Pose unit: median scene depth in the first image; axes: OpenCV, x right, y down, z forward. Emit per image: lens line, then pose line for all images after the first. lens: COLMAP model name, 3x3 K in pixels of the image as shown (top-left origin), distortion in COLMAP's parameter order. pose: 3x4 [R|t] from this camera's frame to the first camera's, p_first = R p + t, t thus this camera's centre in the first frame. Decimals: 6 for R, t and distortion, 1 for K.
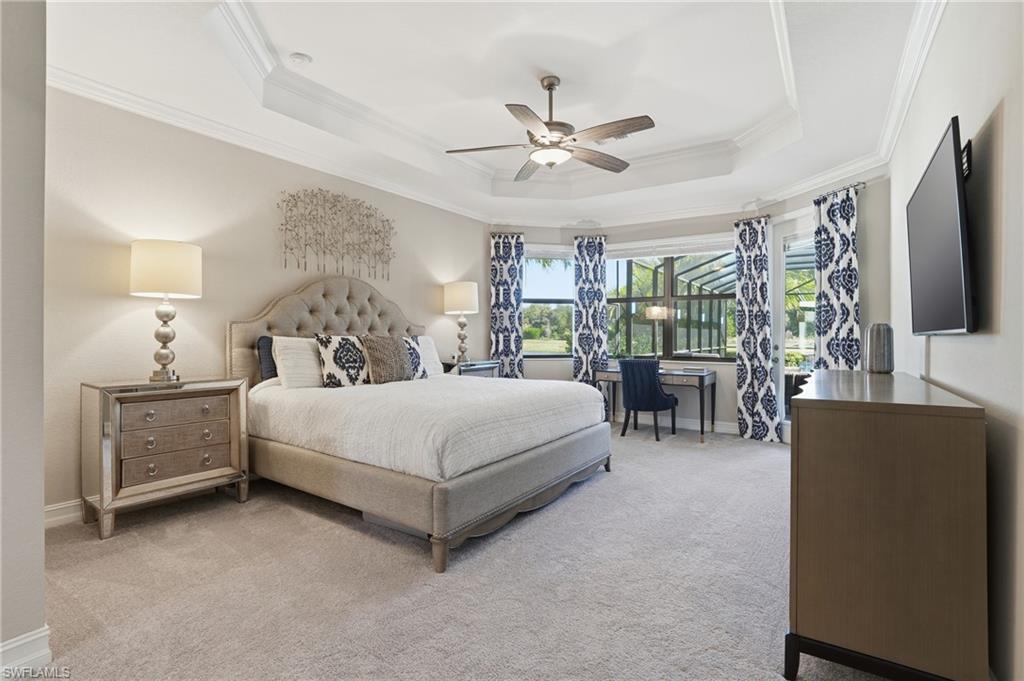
lens RADIAL K [[470.9, 0, 517.5], [0, 470.9, 334.0], [0, 0, 1]] dist [-0.042908, 0.011026]
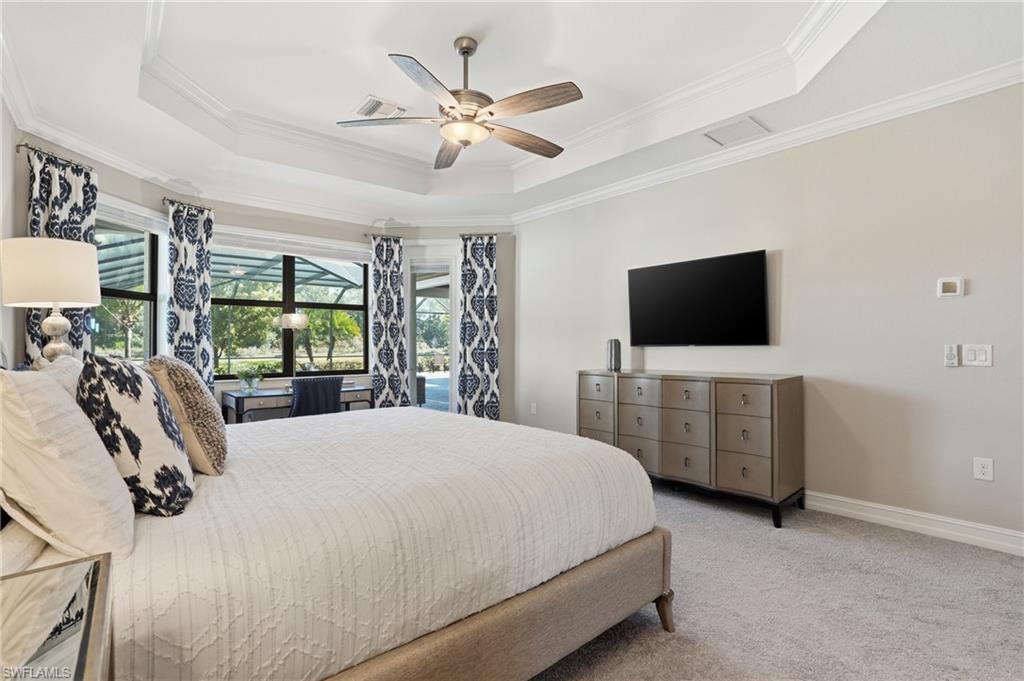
lens RADIAL K [[470.9, 0, 515.5], [0, 470.9, 343.1], [0, 0, 1]] dist [-0.042908, 0.011026]
pose [[0.288319, -0.005190, 0.957520, -0.452830], [0.002898, 0.999985, 0.004548, -0.008589], [-0.957530, 0.001464, 0.288330, 0.433366]]
